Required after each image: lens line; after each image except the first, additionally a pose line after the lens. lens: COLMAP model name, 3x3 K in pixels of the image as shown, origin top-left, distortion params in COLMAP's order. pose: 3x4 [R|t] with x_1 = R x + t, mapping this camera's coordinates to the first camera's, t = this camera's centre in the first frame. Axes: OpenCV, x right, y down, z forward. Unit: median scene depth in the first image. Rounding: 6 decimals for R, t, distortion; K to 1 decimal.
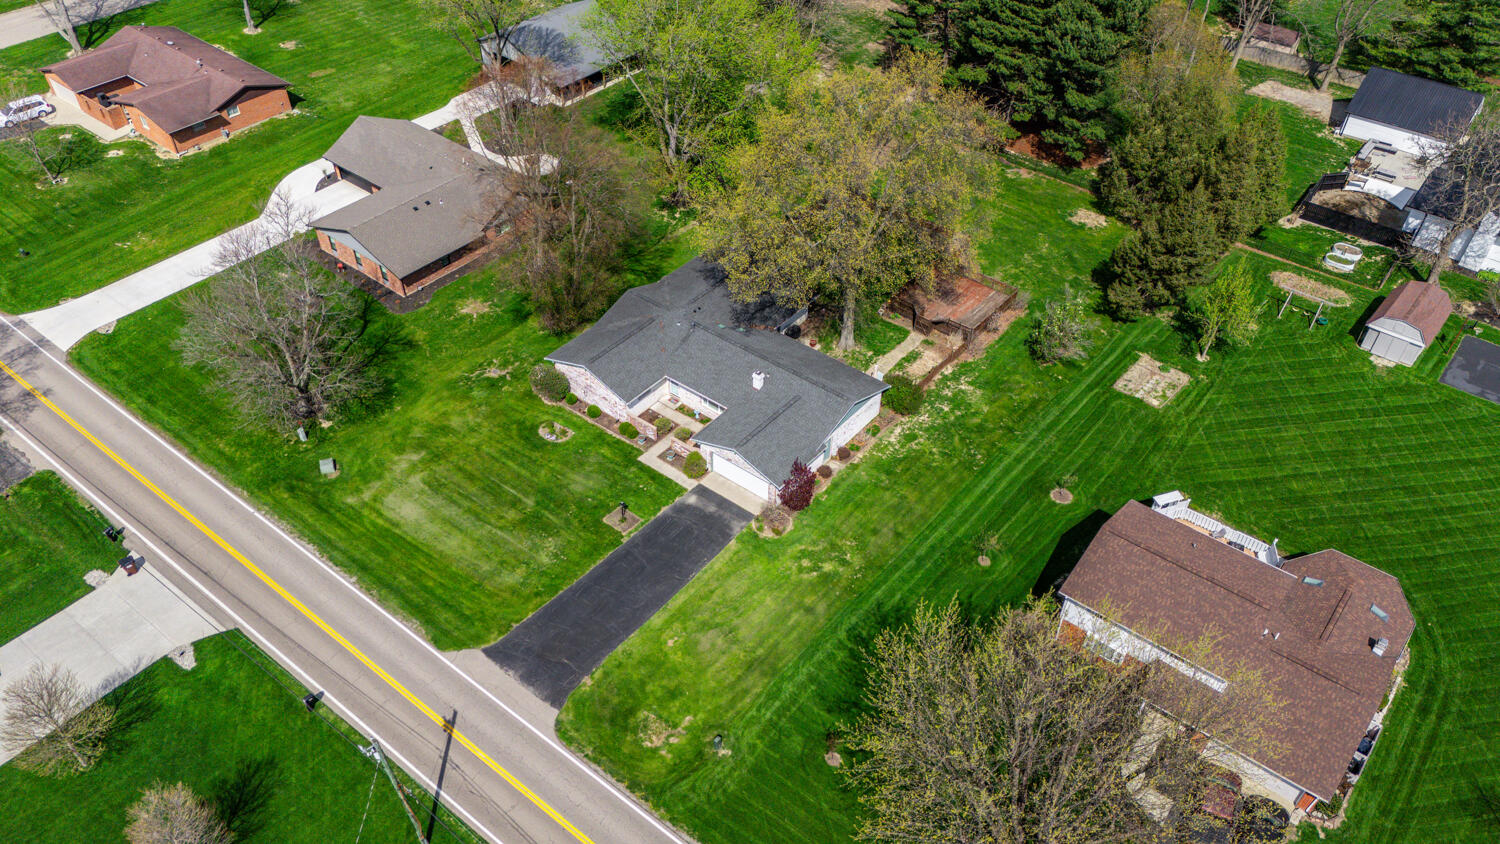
lens RADIAL K [[1131.5, 0, 745.6], [0, 1131.5, 426.0], [0, 0, 1]] dist [0.060440, -0.052829]
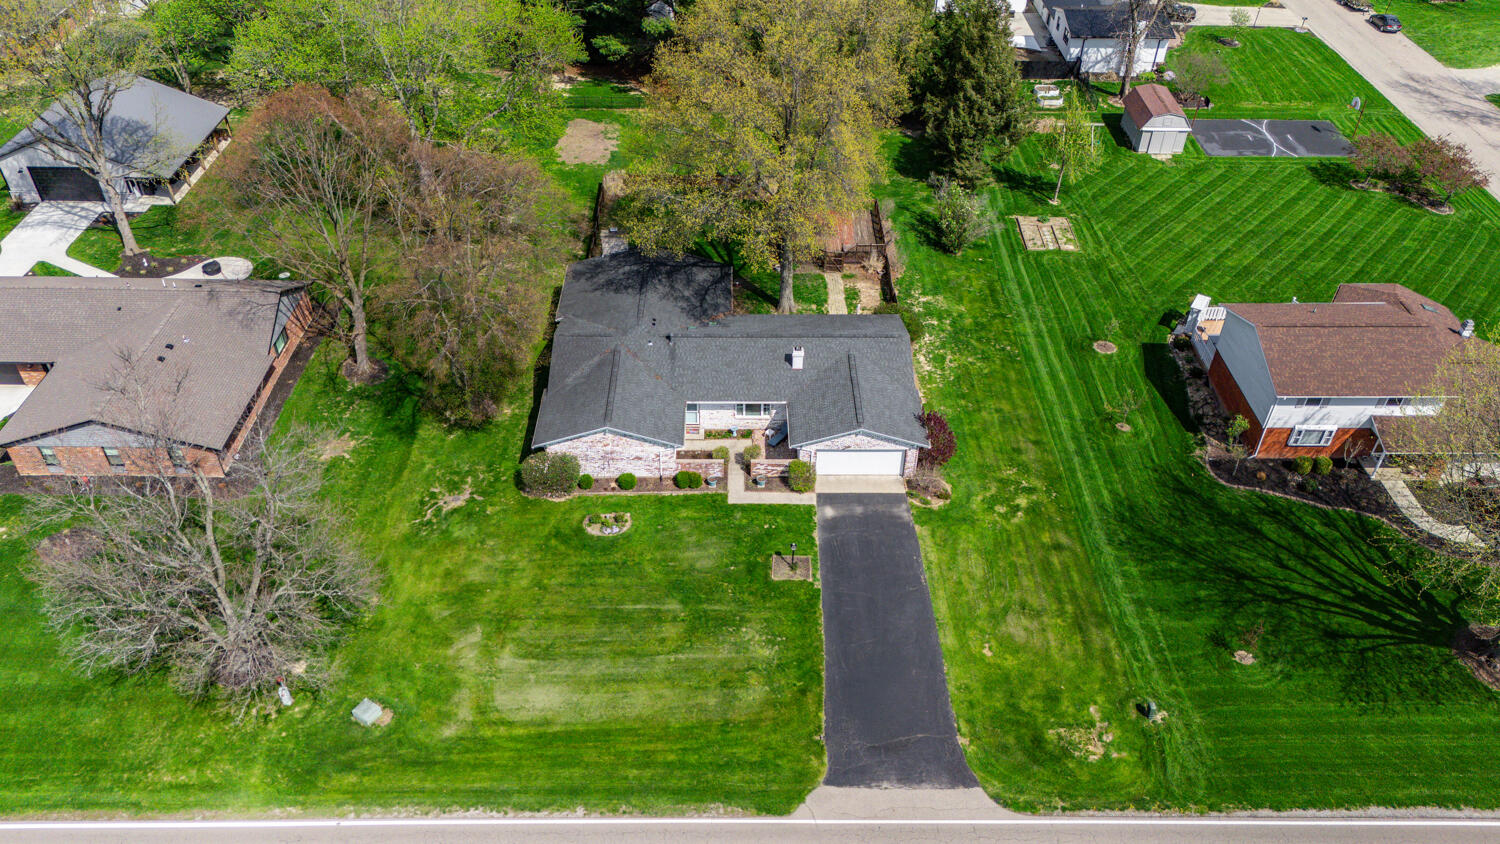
lens RADIAL K [[1131.5, 0, 755.4], [0, 1131.5, 456.9], [0, 0, 1]] dist [0.060440, -0.052829]
pose [[0.778778, -0.403742, 0.480101, -0.446206], [0.418342, 0.904571, 0.082104, -0.056685], [-0.467434, 0.136905, 0.873363, 0.309501]]
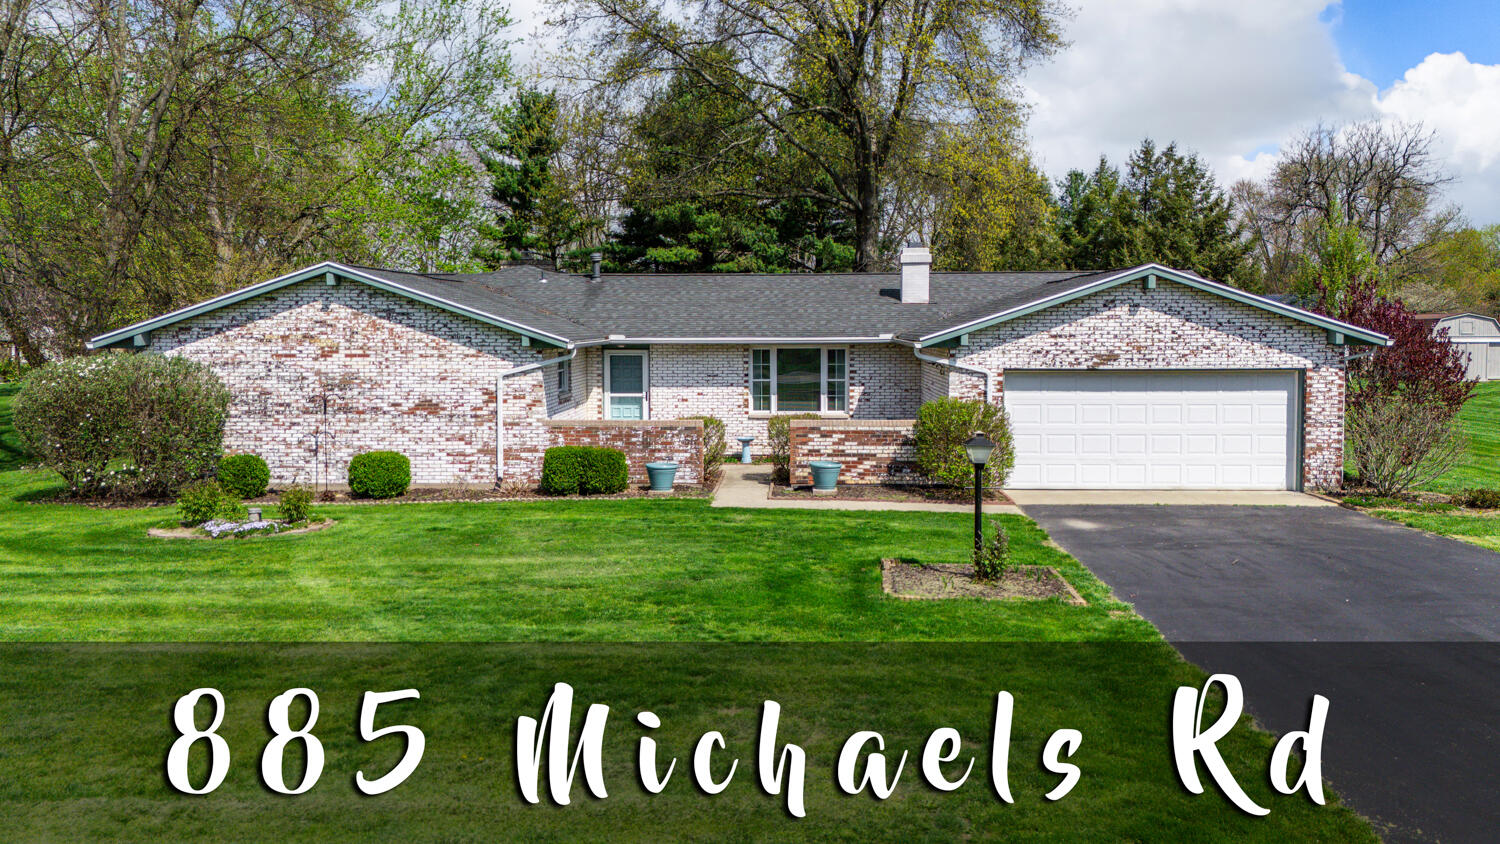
lens RADIAL K [[1131.5, 0, 753.4], [0, 1131.5, 431.9], [0, 0, 1]] dist [0.060440, -0.052829]
pose [[0.808767, -0.055807, 0.585475, -0.218202], [0.403079, 0.777517, -0.482695, 0.127653], [-0.428279, 0.626381, 0.651325, 0.851856]]
